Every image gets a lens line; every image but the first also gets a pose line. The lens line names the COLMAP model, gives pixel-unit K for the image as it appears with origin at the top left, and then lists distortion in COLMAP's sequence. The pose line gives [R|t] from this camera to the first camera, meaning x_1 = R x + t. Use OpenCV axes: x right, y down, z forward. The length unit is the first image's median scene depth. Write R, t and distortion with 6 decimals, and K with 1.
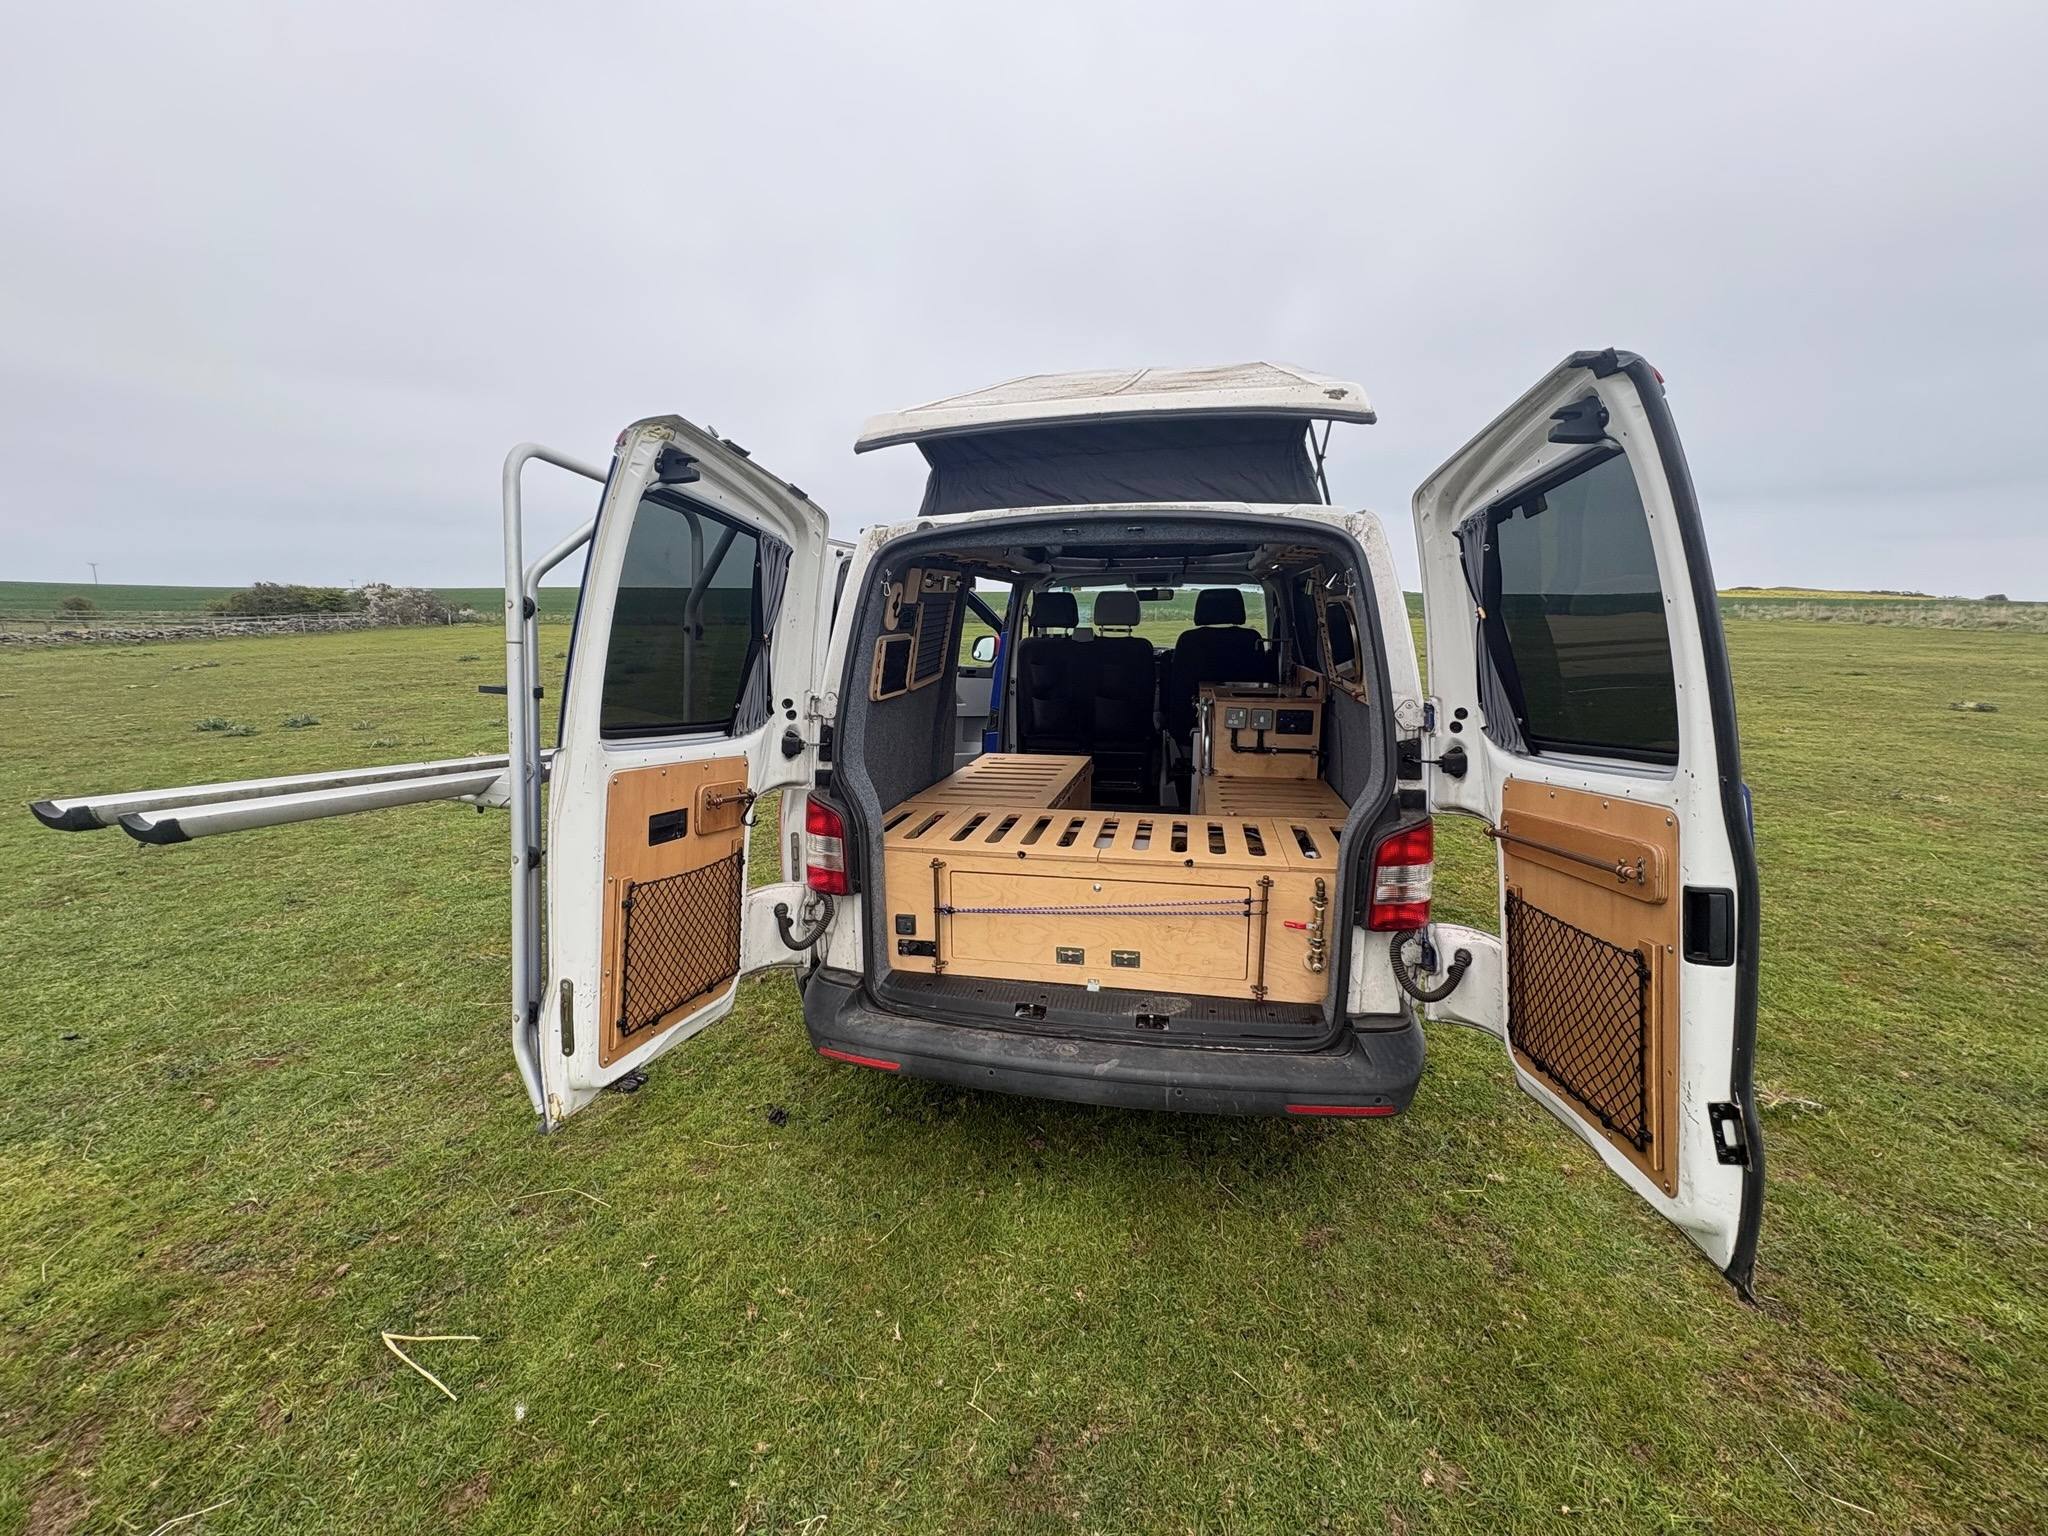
lens RADIAL K [[816.3, 0, 1019.8], [0, 816.3, 757.6], [0, 0, 1]] dist [-0.002853, -0.000251]
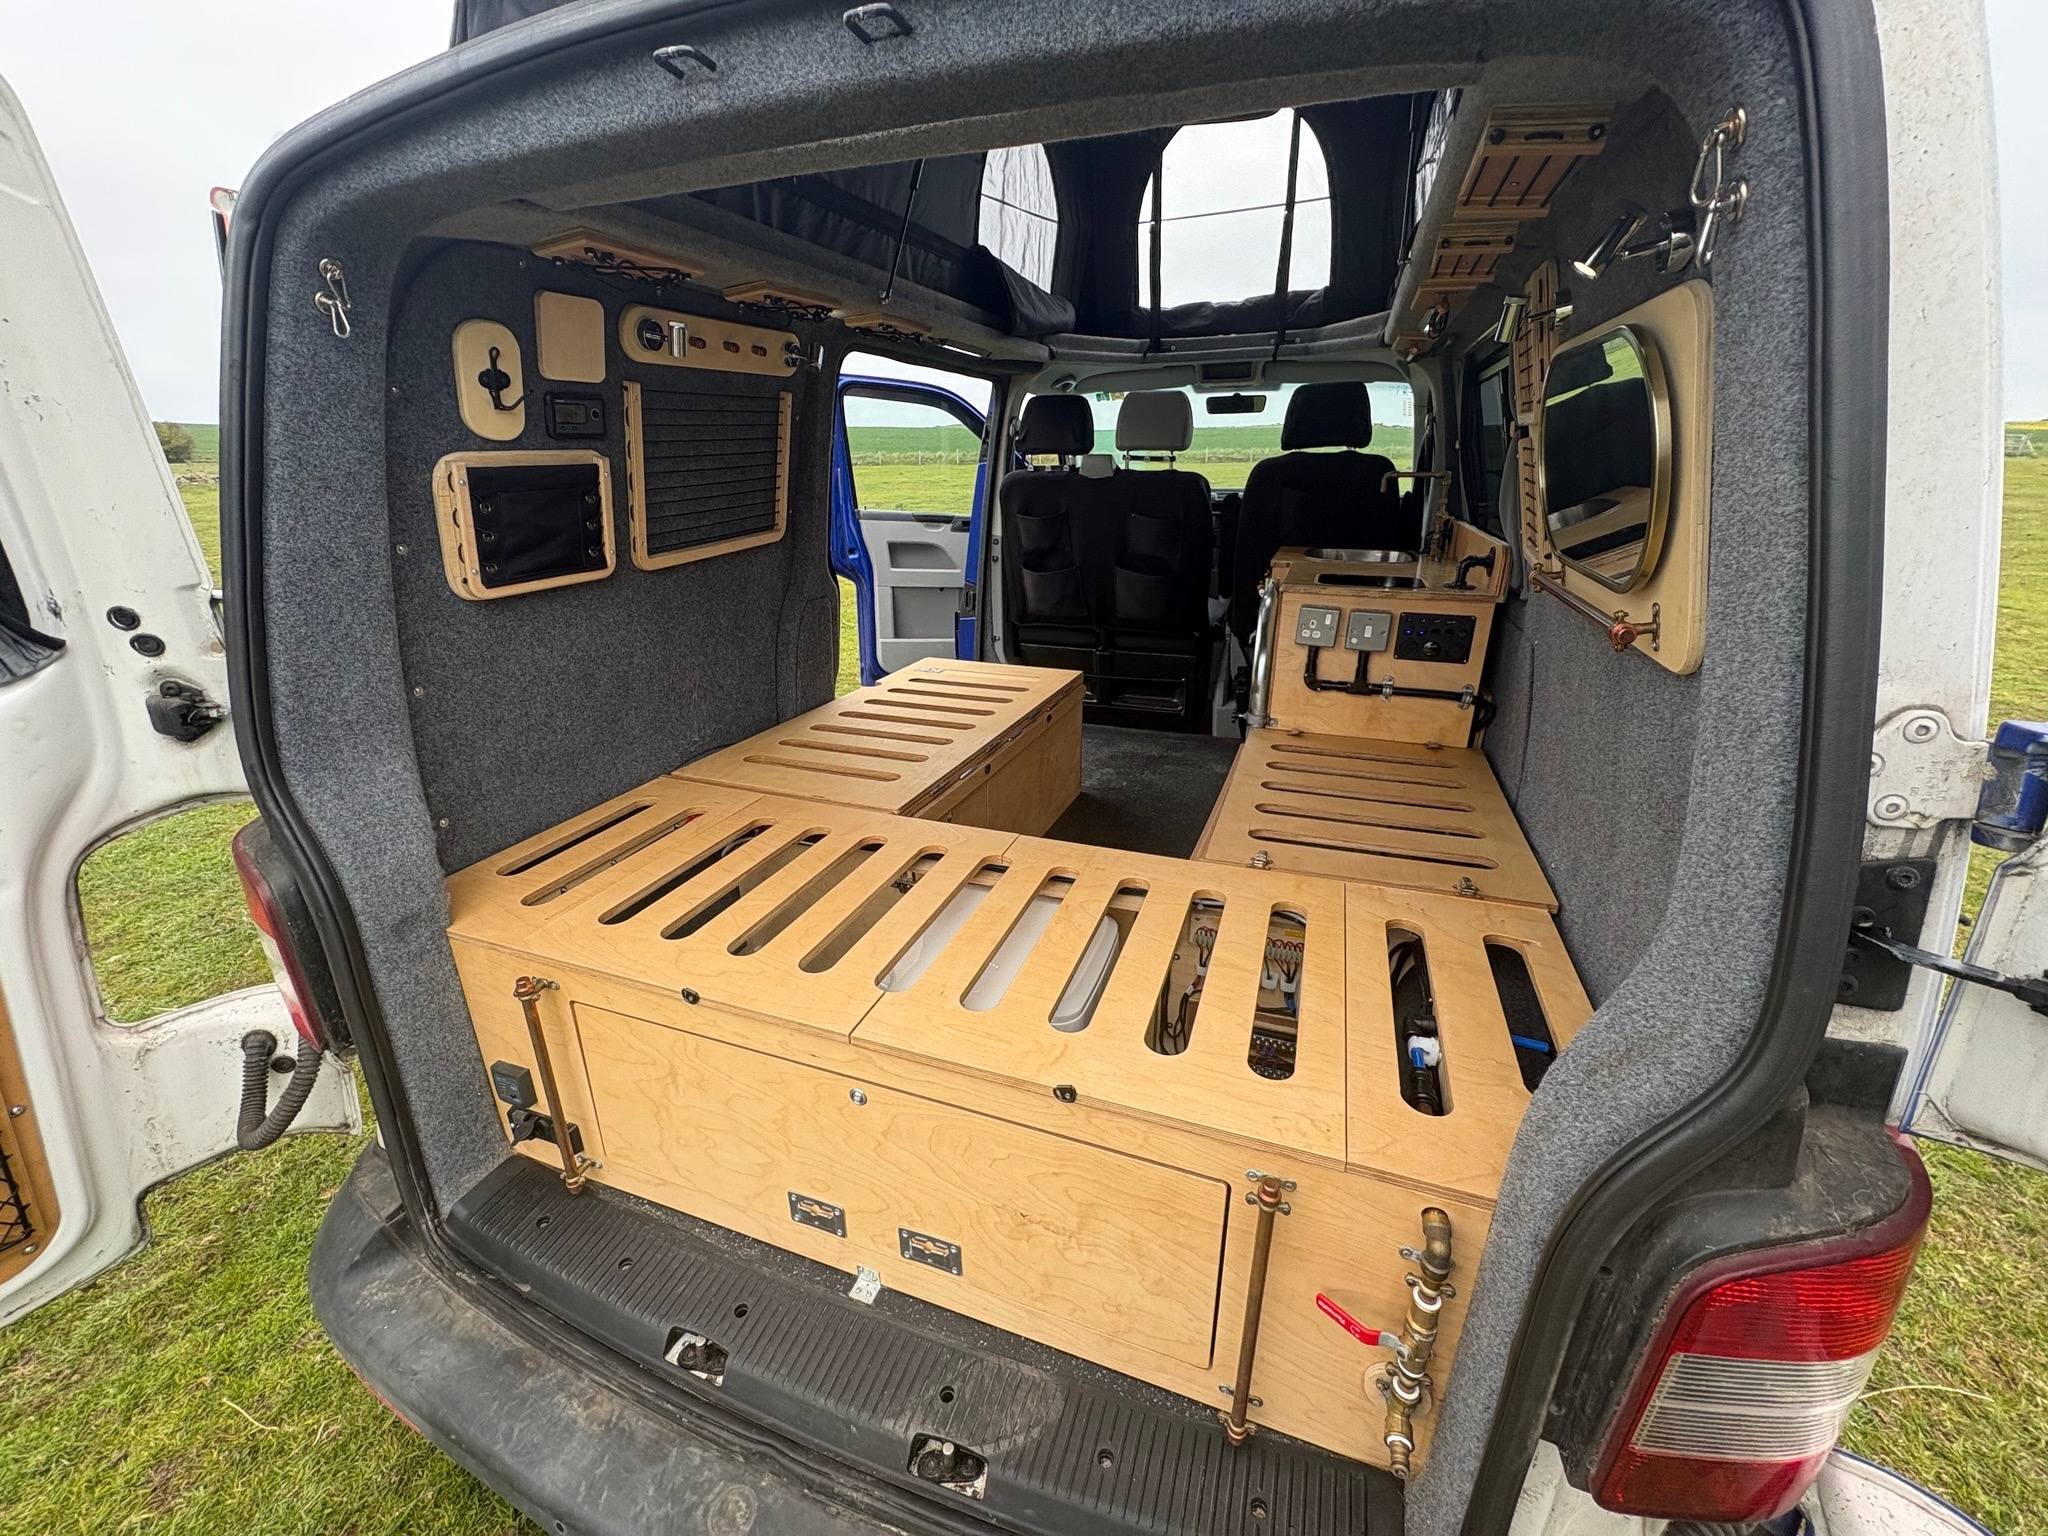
lens RADIAL K [[816.3, 0, 1019.8], [0, 816.3, 757.6], [0, 0, 1]] dist [-0.002853, -0.000251]
pose [[0.988712, 0.050690, -0.140996, 0.148575], [-0.024373, 0.982912, 0.182455, -0.054769], [0.147836, -0.176959, 0.973052, 0.430256]]
